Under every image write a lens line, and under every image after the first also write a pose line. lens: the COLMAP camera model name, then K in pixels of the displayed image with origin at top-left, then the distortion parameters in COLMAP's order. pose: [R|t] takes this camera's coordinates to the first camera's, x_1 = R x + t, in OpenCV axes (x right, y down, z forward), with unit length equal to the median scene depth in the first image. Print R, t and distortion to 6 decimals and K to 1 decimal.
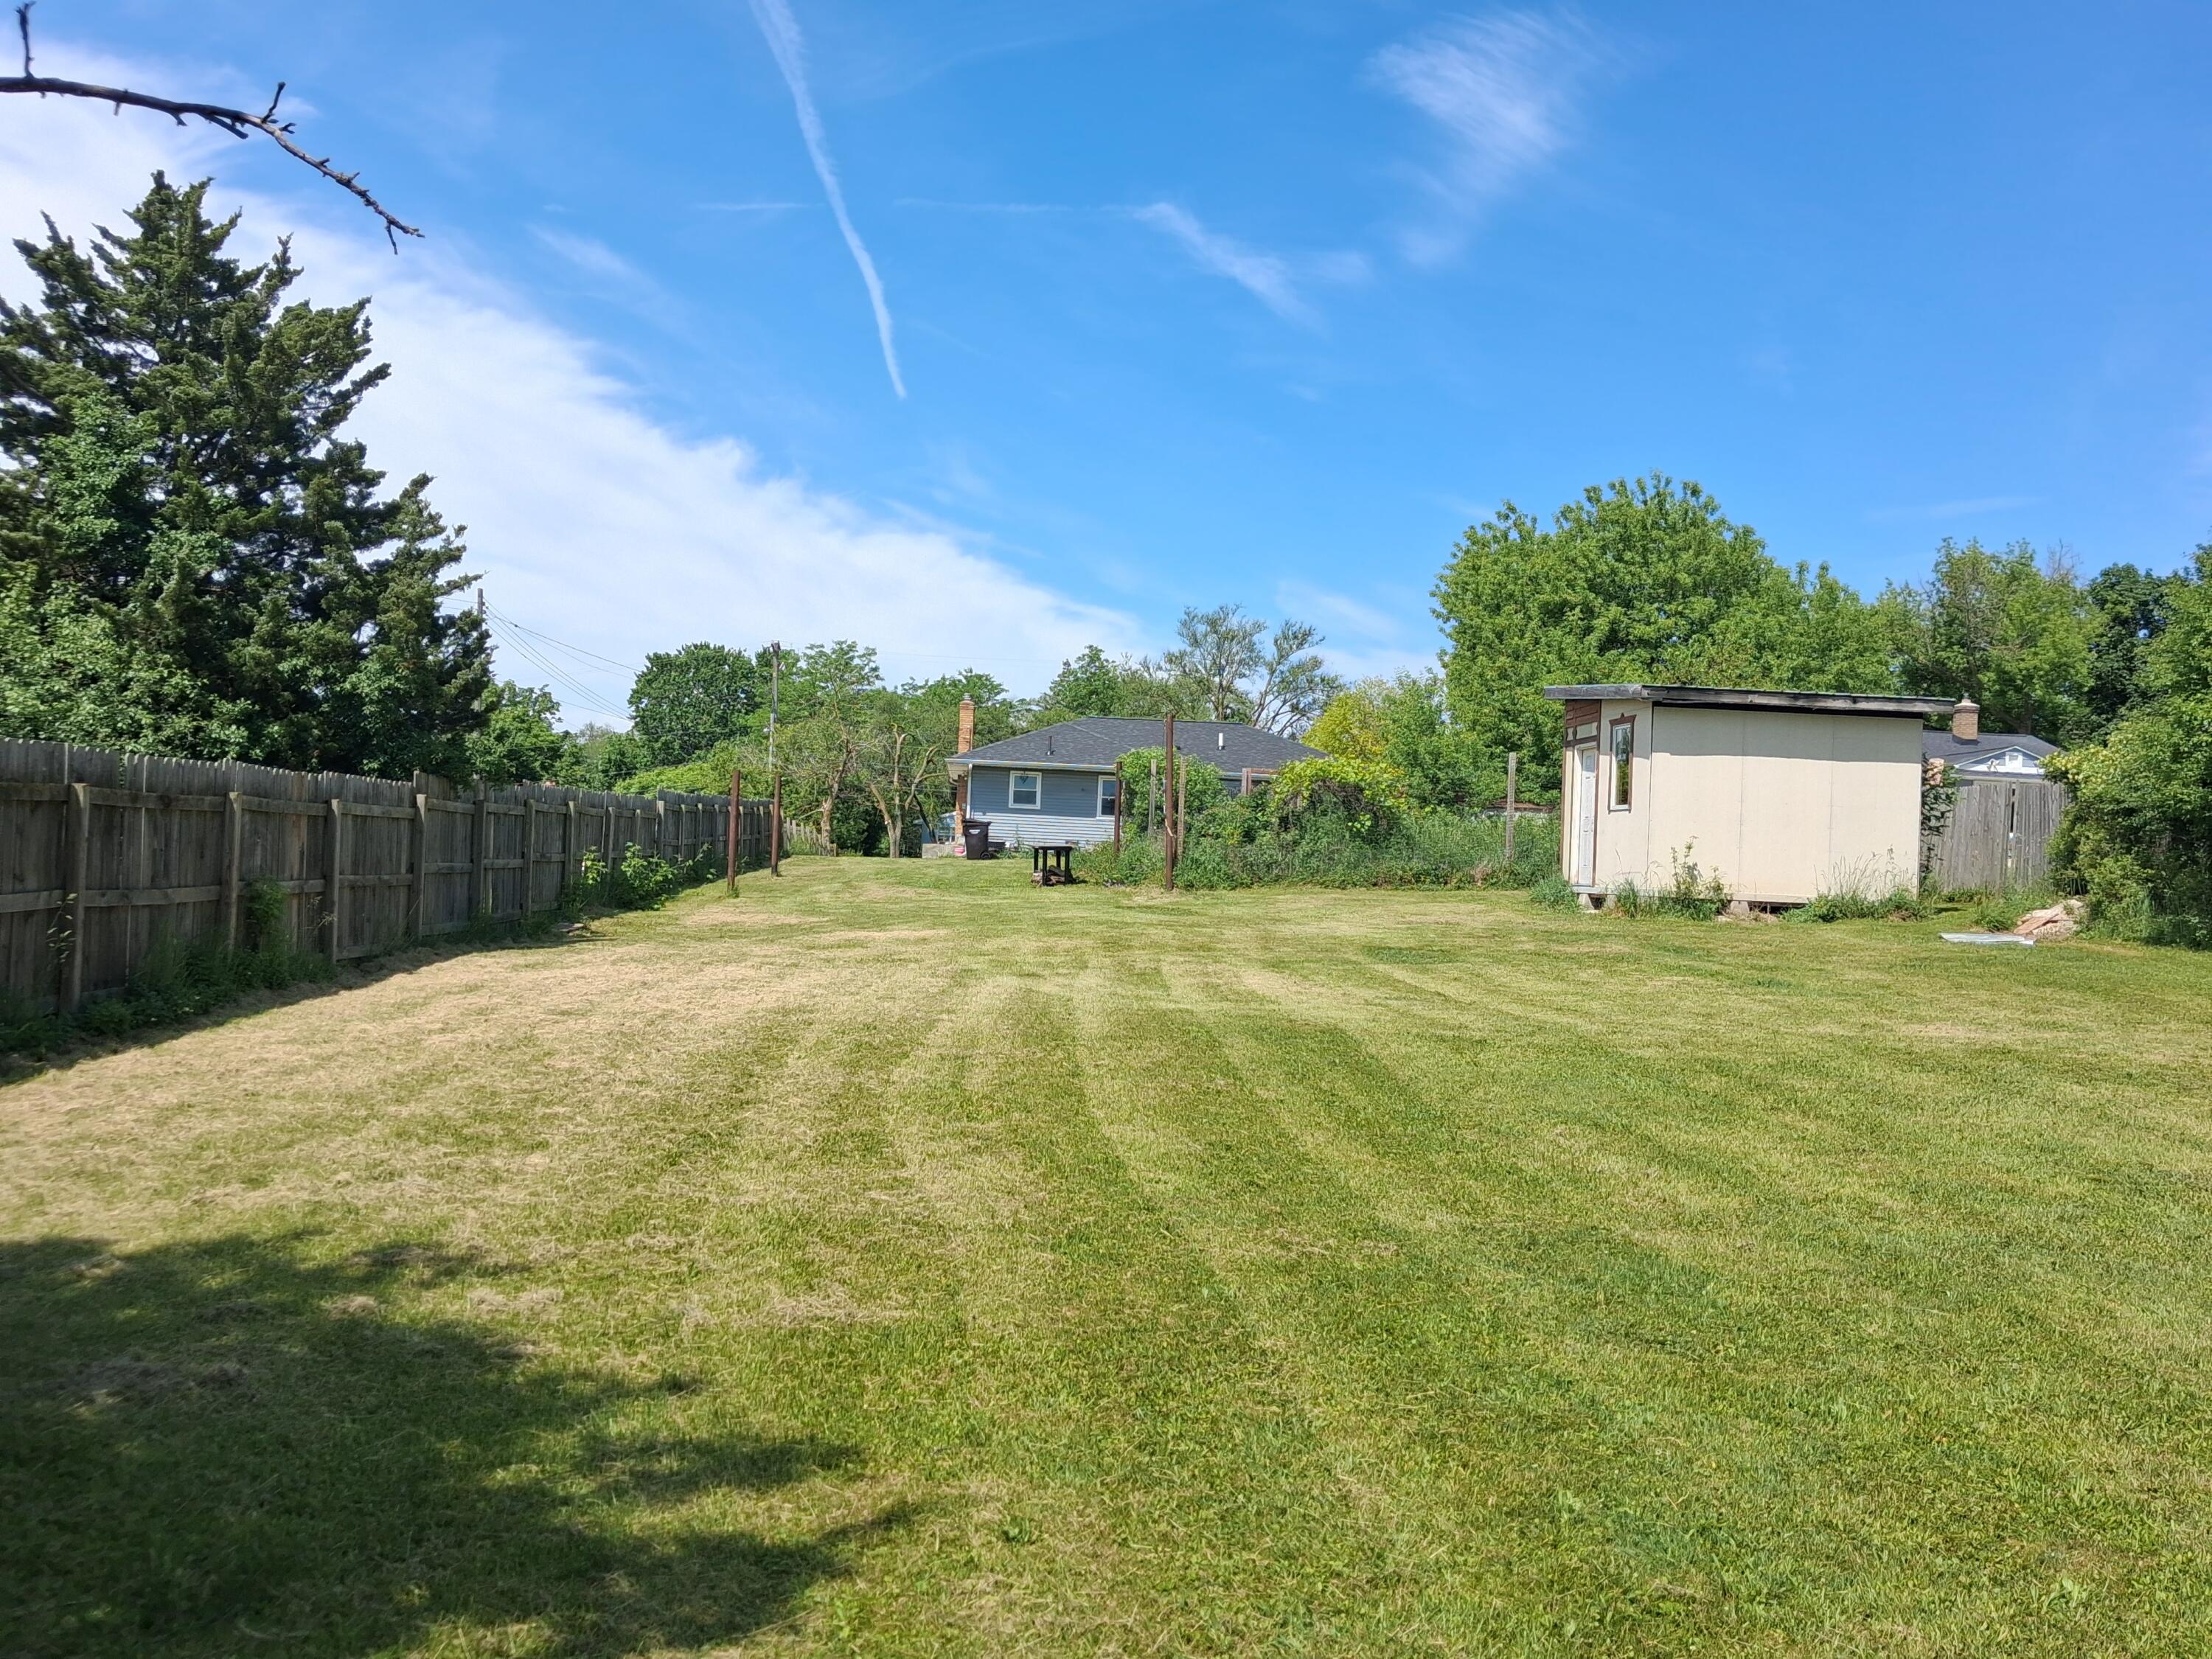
lens RADIAL K [[1895.1, 0, 1106.0], [0, 1895.1, 829.5], [0, 0, 1]] dist [0.223614, -0.548598]
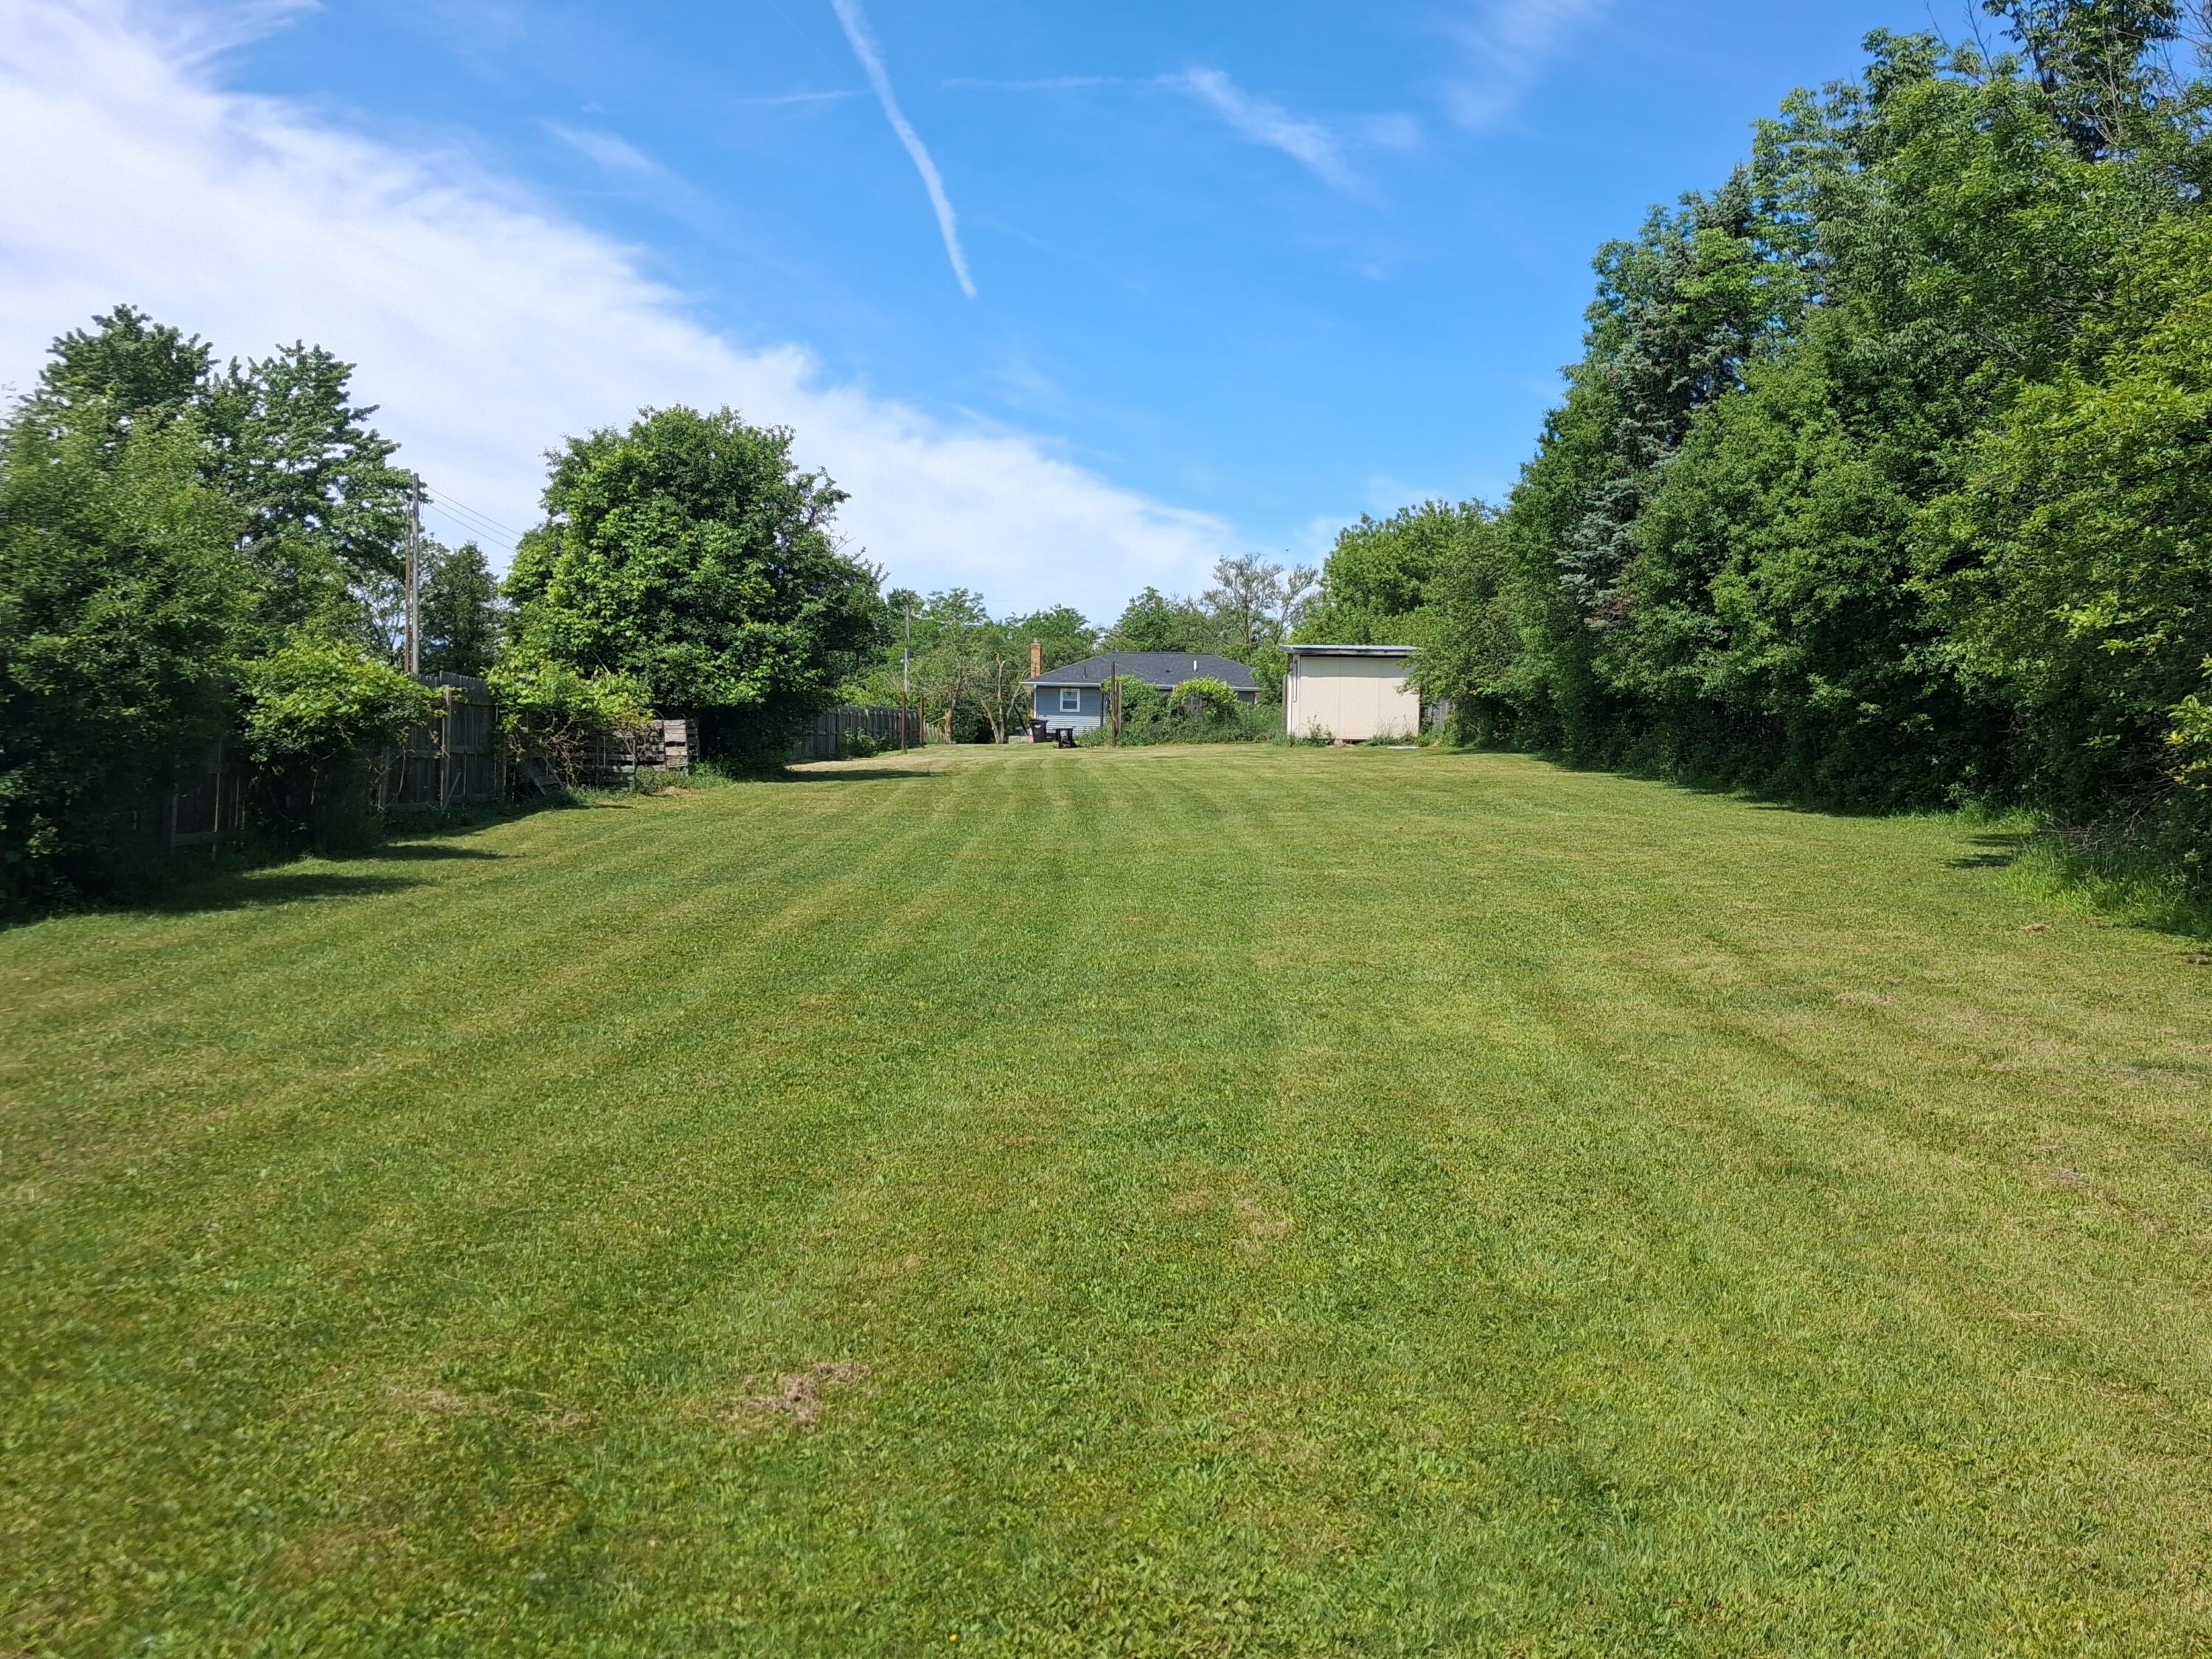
lens RADIAL K [[1895.1, 0, 1106.0], [0, 1895.1, 829.5], [0, 0, 1]] dist [0.223614, -0.548598]
pose [[0.997744, -0.019826, -0.064139, 0.047796], [0.022774, 0.998702, 0.045560, 0.008633], [0.063153, -0.046918, 0.996900, -0.325909]]
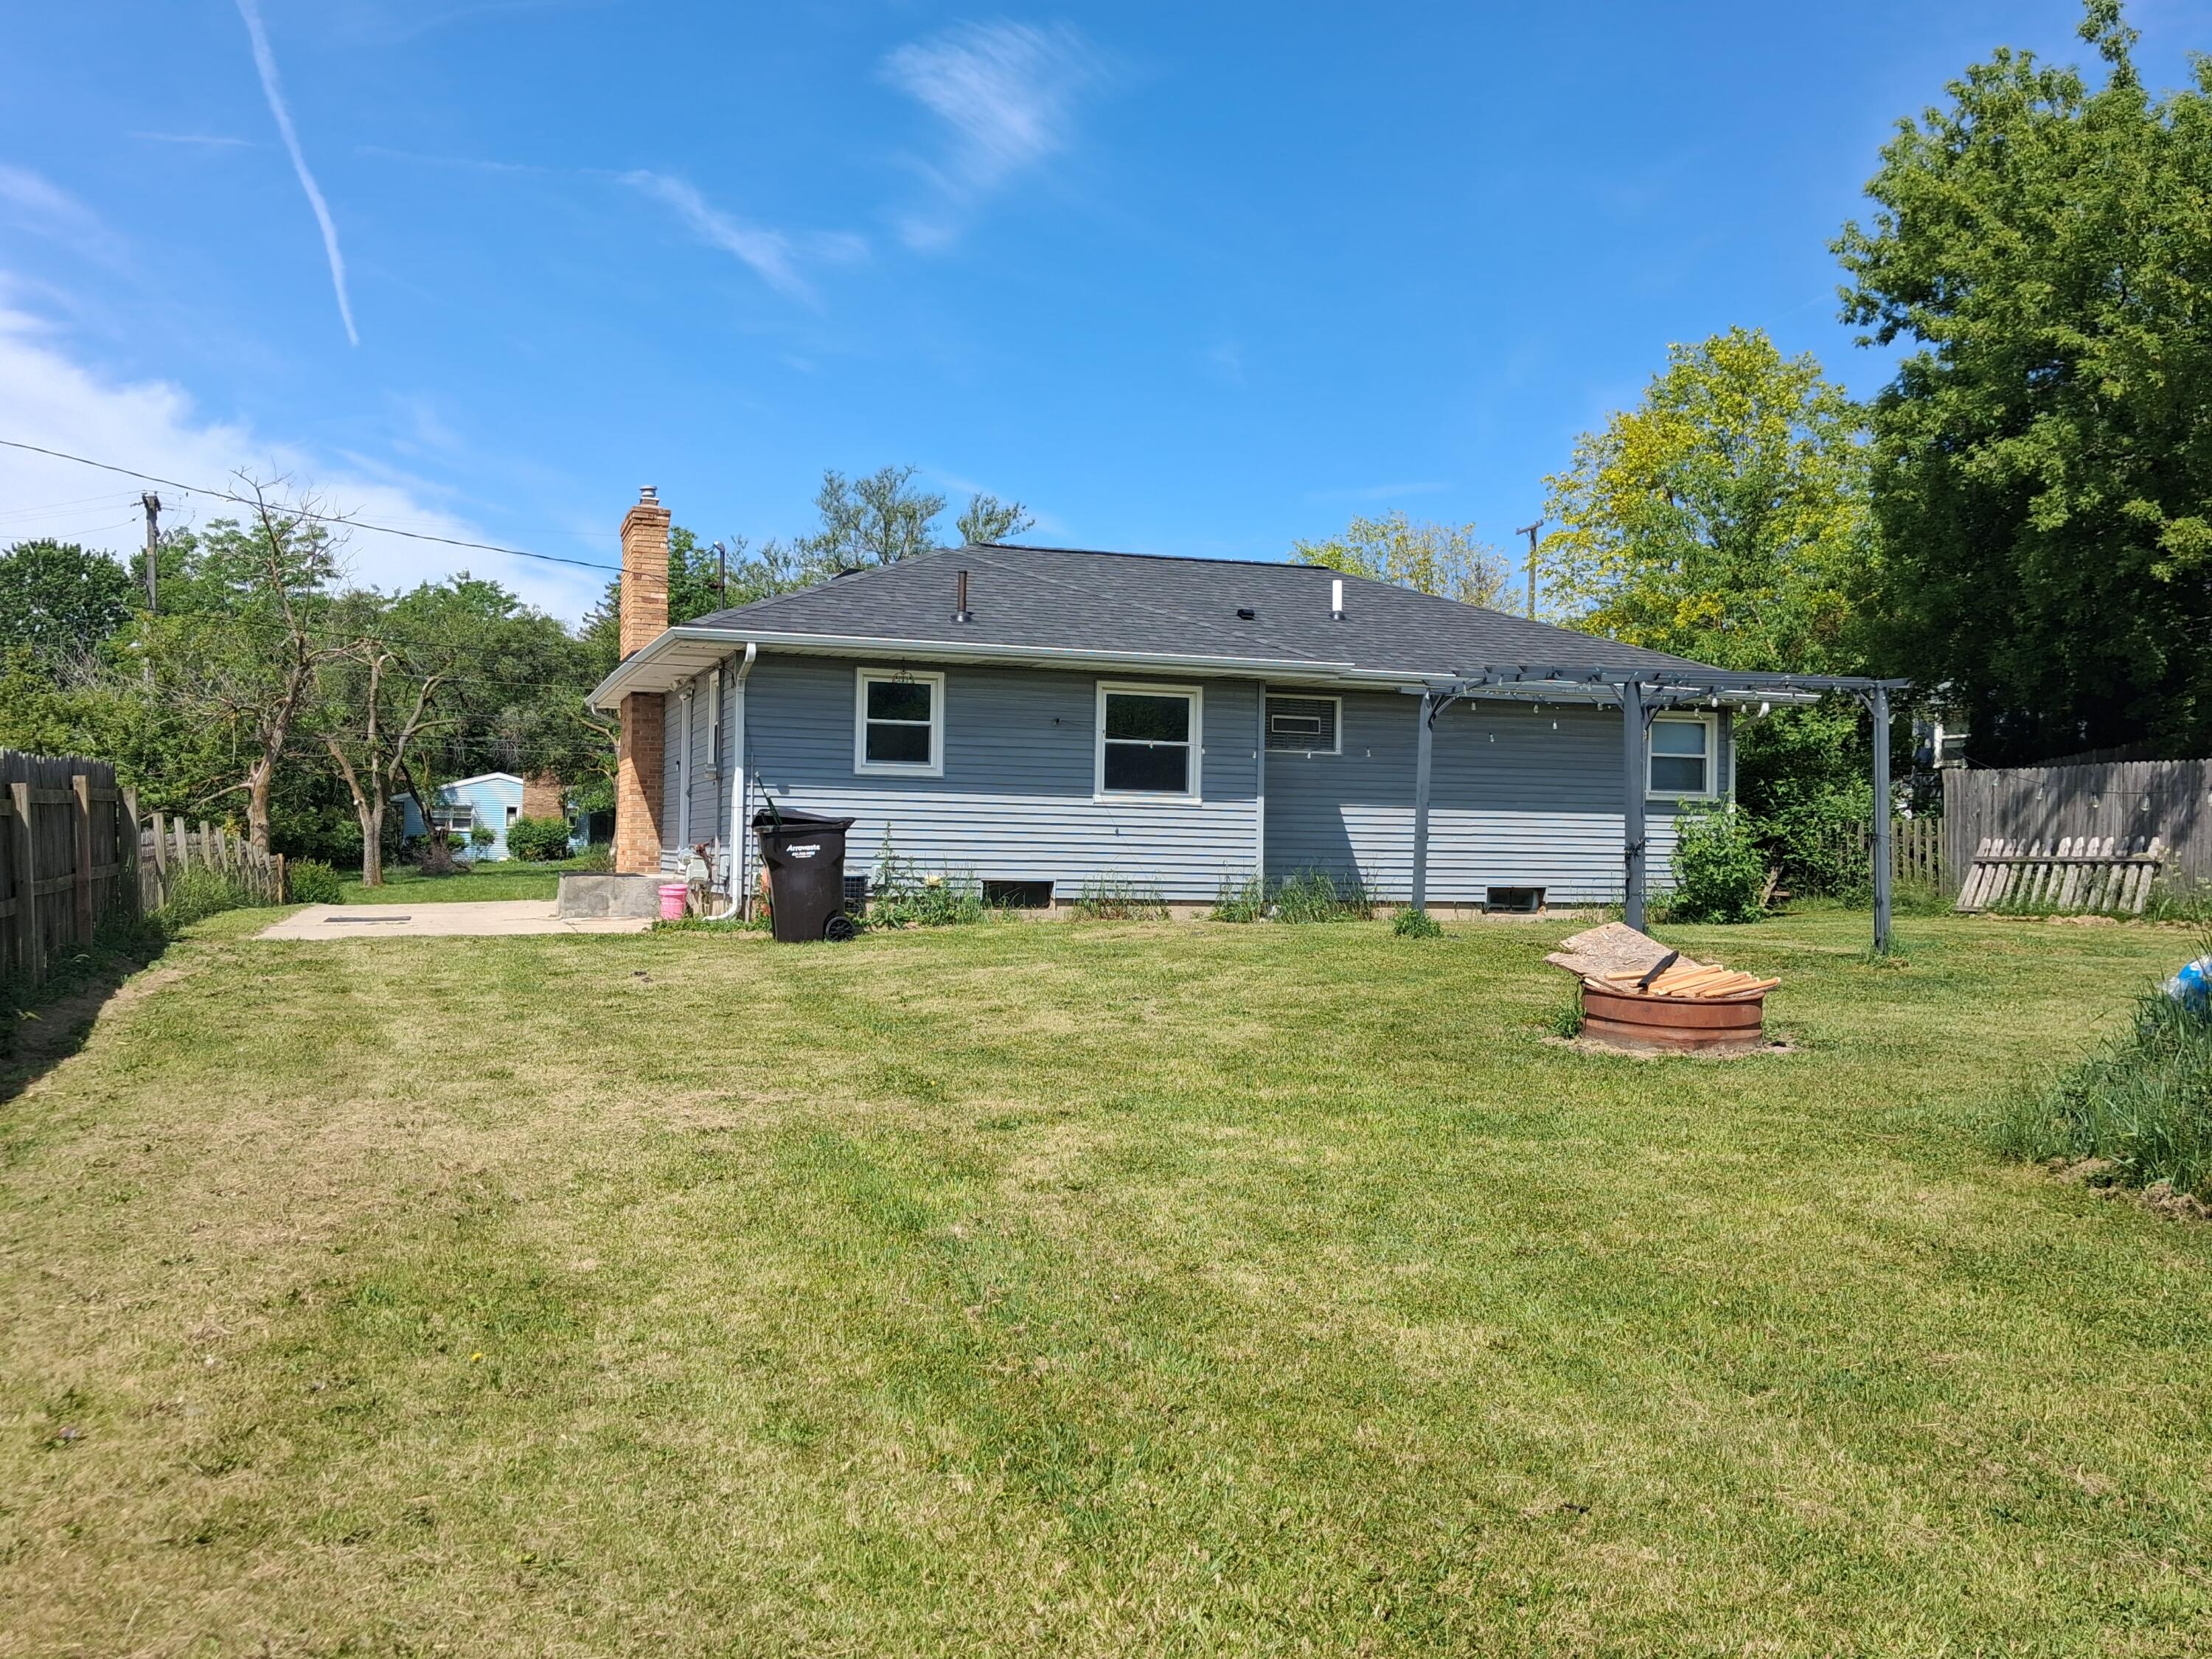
lens RADIAL K [[1937.5, 0, 1106.0], [0, 1937.5, 829.5], [0, 0, 1]] dist [-0.010794, -0.000452]
pose [[0.961795, -0.017070, 0.273239, -0.055578], [0.012199, 0.999735, 0.019518, -0.004219], [-0.273500, -0.015439, 0.961748, 0.351200]]
